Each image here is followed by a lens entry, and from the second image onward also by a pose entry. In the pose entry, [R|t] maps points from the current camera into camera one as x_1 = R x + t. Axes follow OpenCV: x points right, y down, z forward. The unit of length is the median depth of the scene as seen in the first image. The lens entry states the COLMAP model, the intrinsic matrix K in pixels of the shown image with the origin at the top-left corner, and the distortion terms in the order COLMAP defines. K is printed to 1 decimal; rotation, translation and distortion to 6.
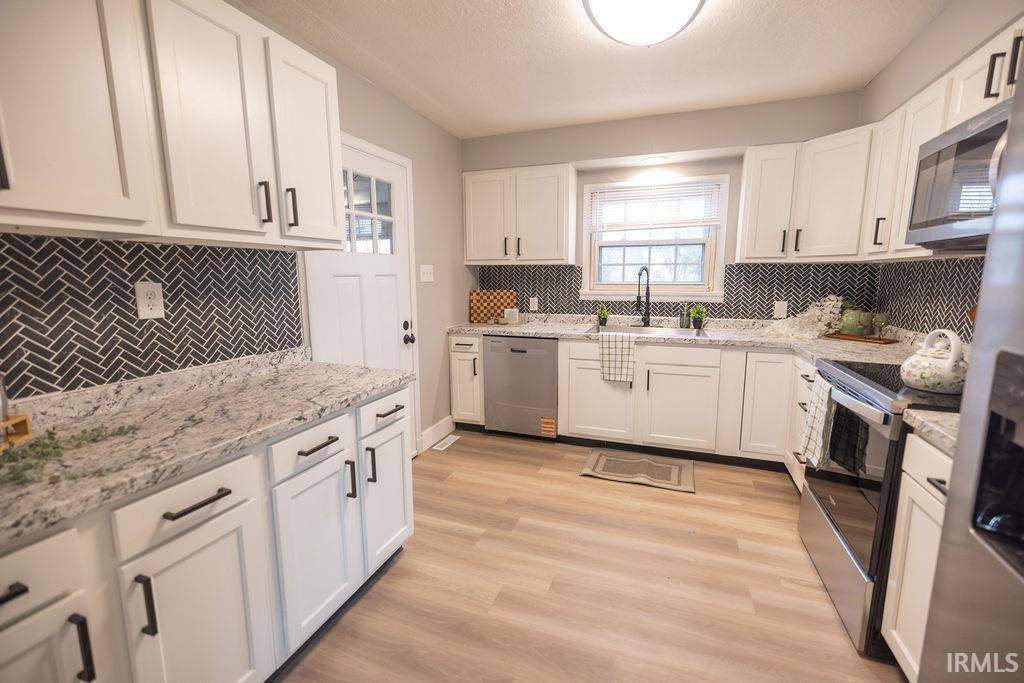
lens RADIAL K [[432.2, 0, 510.4], [0, 432.2, 338.8], [0, 0, 1]] dist [0.000481, -0.000188]
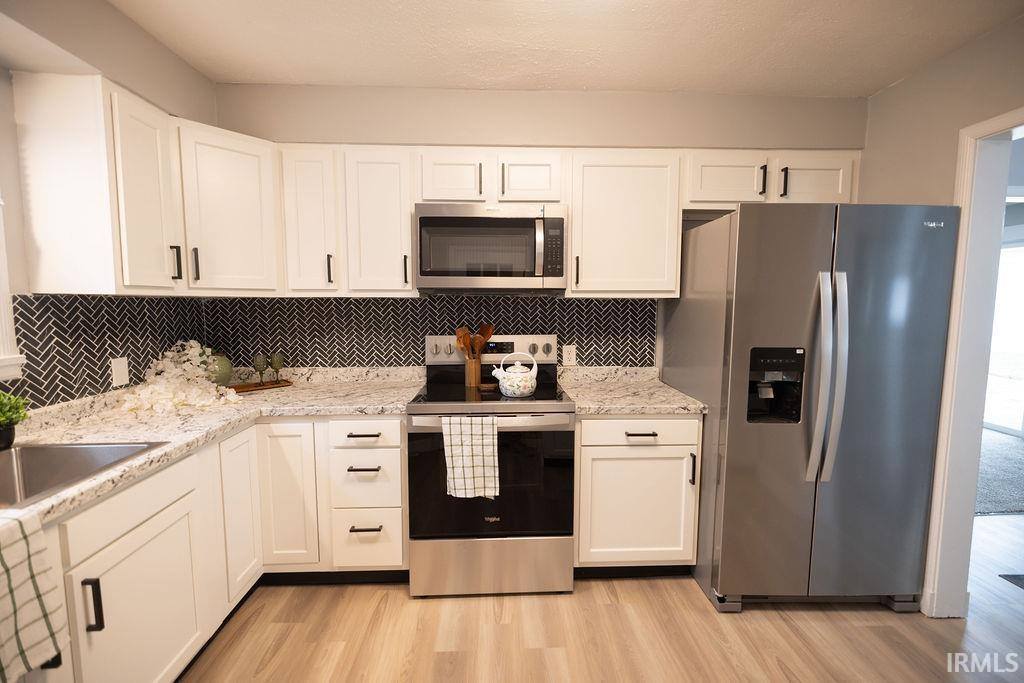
lens RADIAL K [[424.2, 0, 513.9], [0, 424.2, 339.2], [0, 0, 1]] dist [0.002763, 0.000233]
pose [[-0.393380, -0.083214, 0.915603, -0.141234], [0.130412, 0.980775, 0.145167, -0.138334], [-0.910080, 0.176512, -0.374965, 0.783319]]
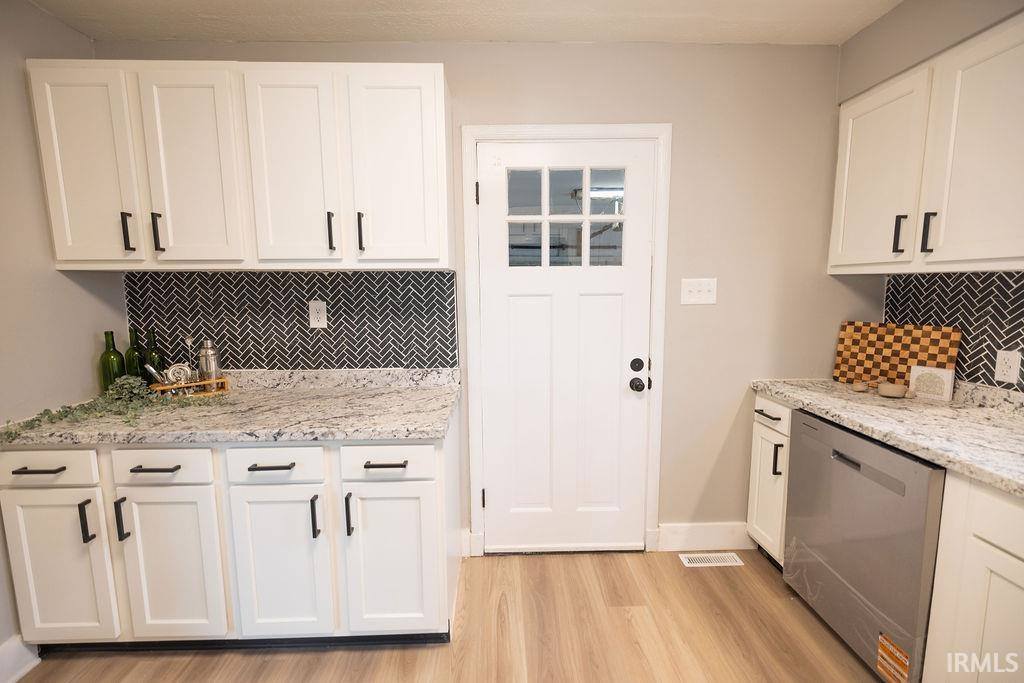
lens RADIAL K [[432.2, 0, 510.4], [0, 432.2, 338.8], [0, 0, 1]] dist [0.000481, -0.000188]
pose [[0.374199, 0.116537, -0.919997, 0.328664], [-0.130592, 0.988808, 0.072136, -0.097606], [0.918107, 0.093151, 0.385230, 0.535946]]
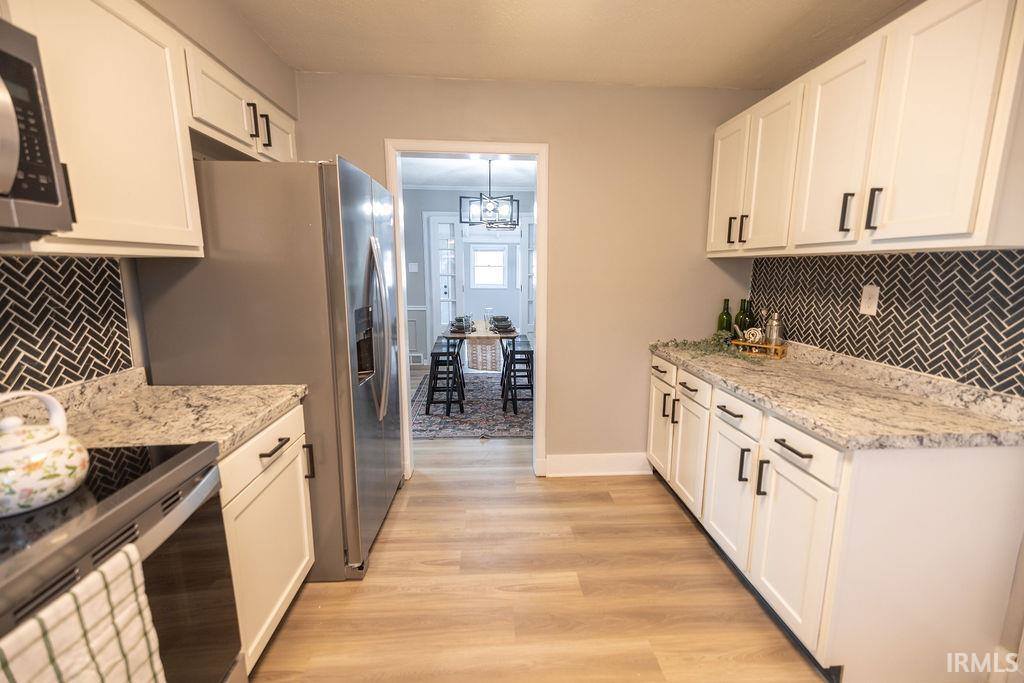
lens RADIAL K [[424.2, 0, 513.9], [0, 424.2, 339.2], [0, 0, 1]] dist [0.002763, 0.000233]
pose [[-0.912808, 0.066680, -0.402908, 0.318604], [-0.061206, 0.953101, 0.296399, -0.146431], [0.403776, 0.295216, -0.865917, 0.870400]]
